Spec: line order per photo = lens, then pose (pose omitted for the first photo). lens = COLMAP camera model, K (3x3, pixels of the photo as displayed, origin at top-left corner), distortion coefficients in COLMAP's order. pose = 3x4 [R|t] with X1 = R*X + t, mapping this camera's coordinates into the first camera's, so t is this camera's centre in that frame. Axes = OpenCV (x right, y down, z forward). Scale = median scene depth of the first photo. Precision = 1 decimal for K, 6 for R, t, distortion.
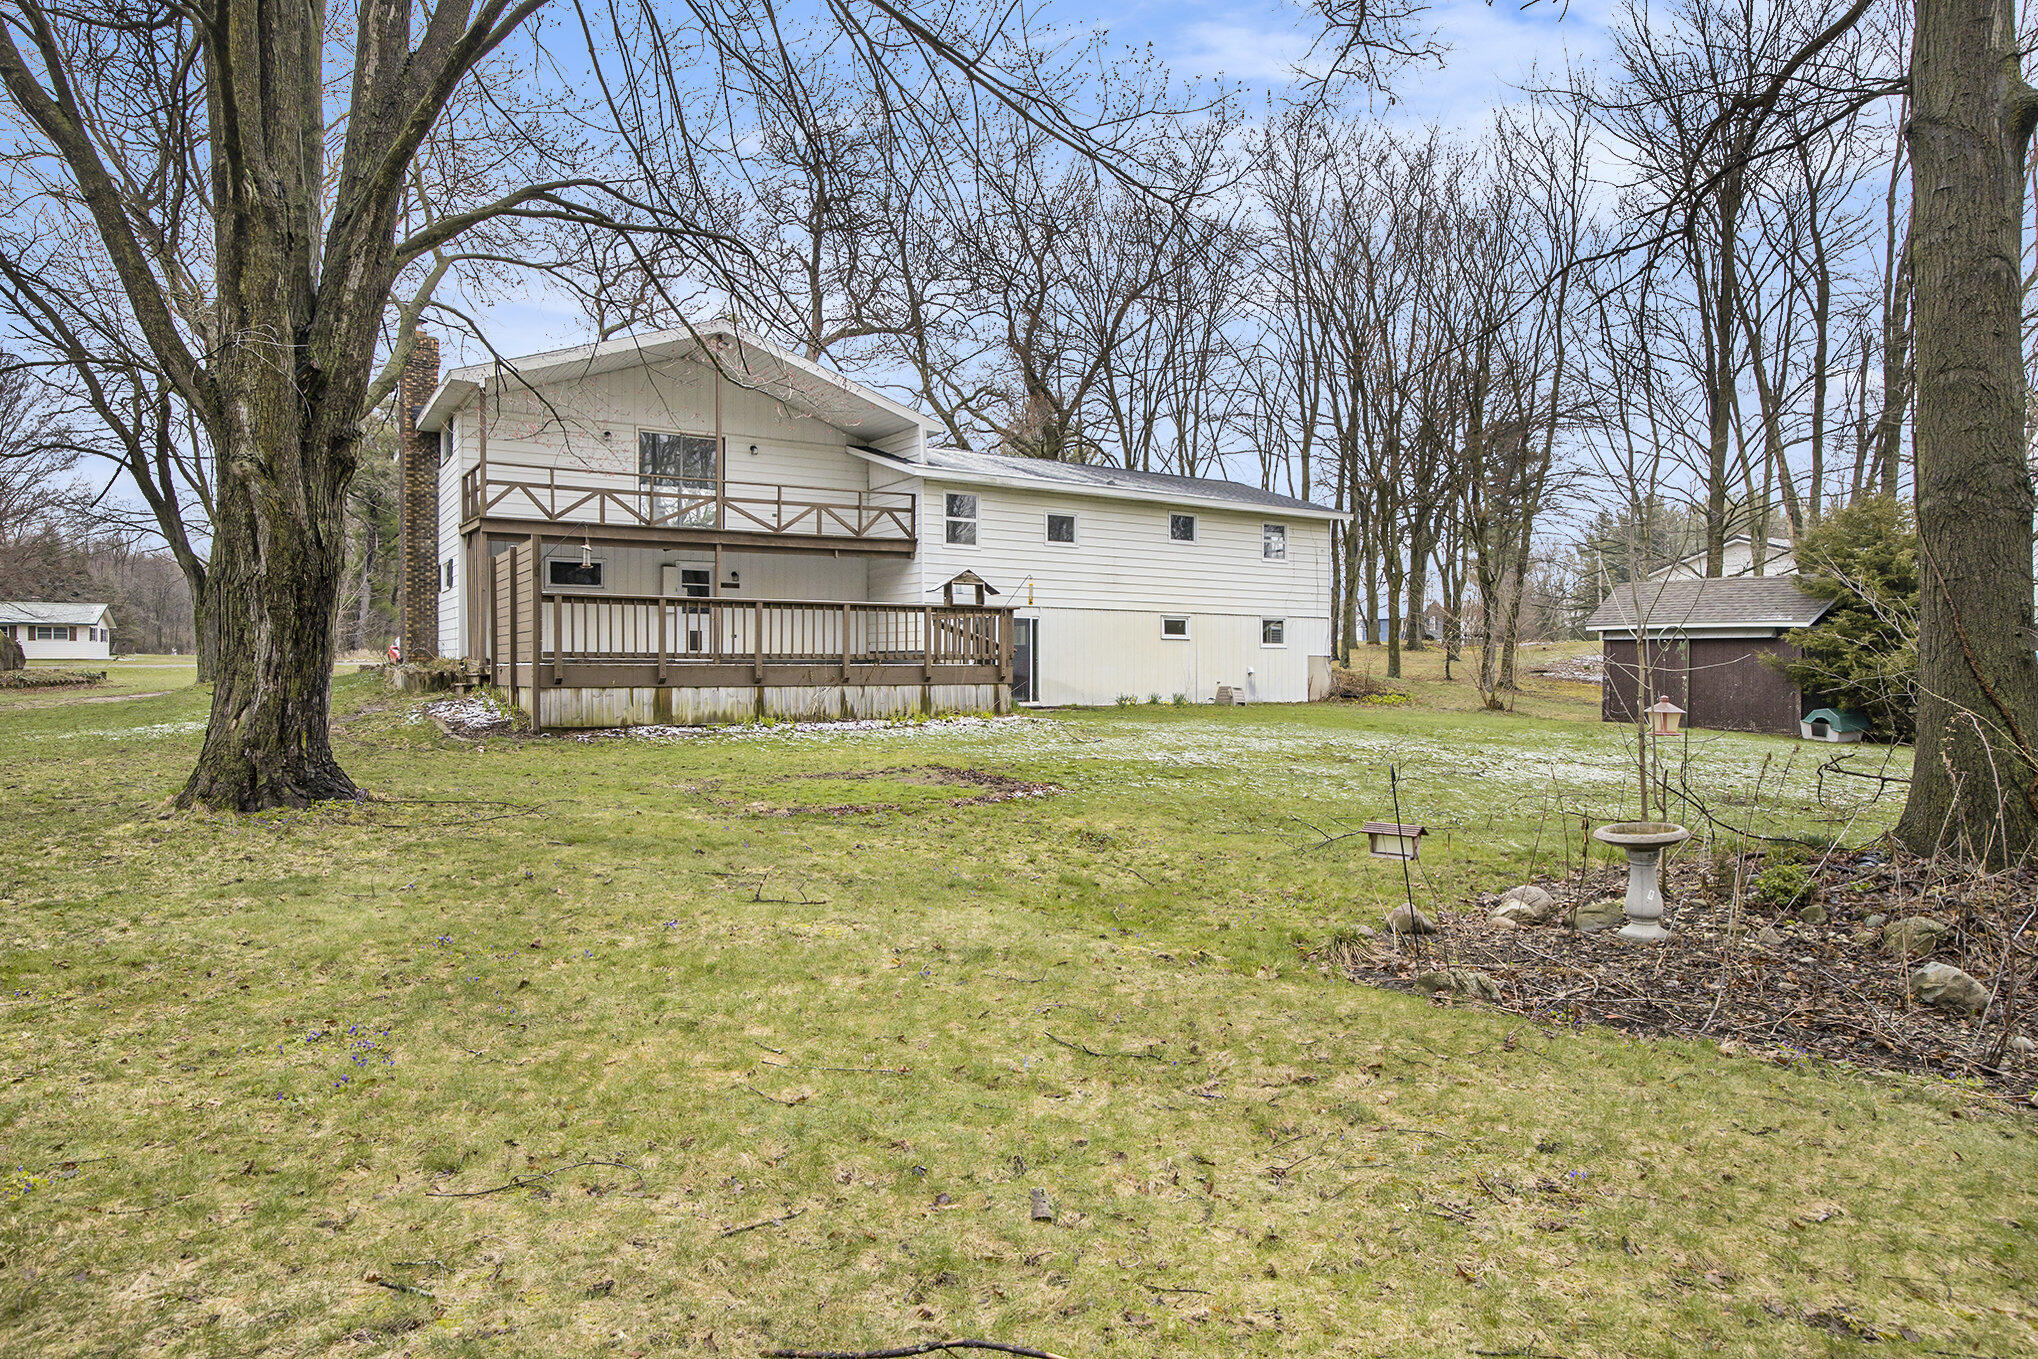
lens RADIAL K [[1207.8, 0, 1019.0], [0, 1207.8, 679.5], [0, 0, 1]] dist [0.000301, -0.000079]
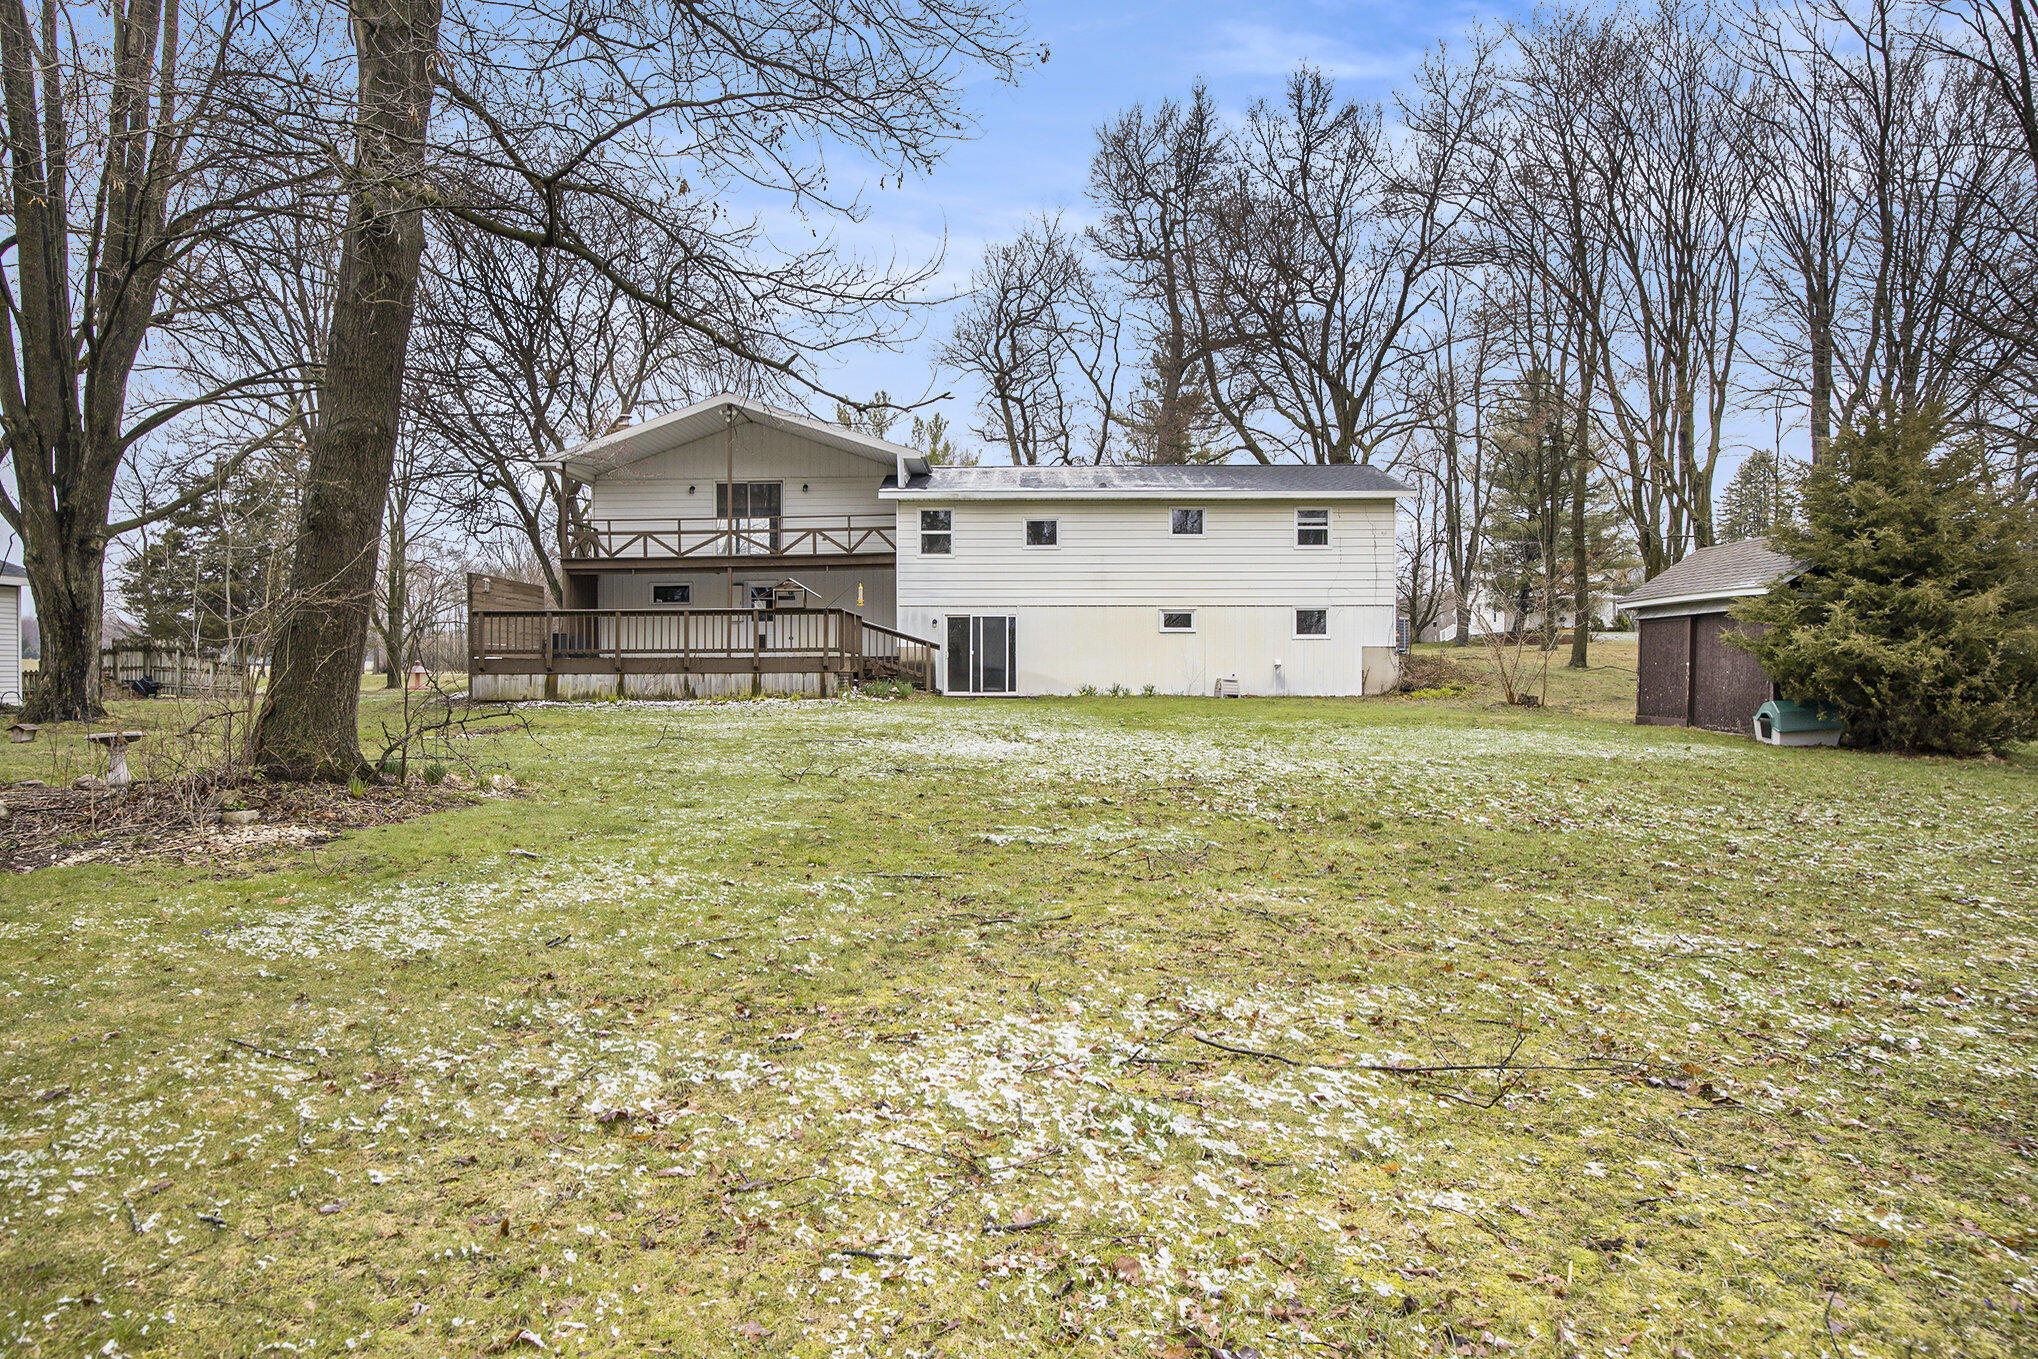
lens RADIAL K [[1207.8, 0, 1019.0], [0, 1207.8, 679.5], [0, 0, 1]] dist [0.000301, -0.000079]
pose [[0.824878, -0.002942, -0.565303, 0.680288], [-0.001679, 0.999969, -0.007655, 0.016501], [0.565308, 0.007263, 0.824848, 0.099789]]
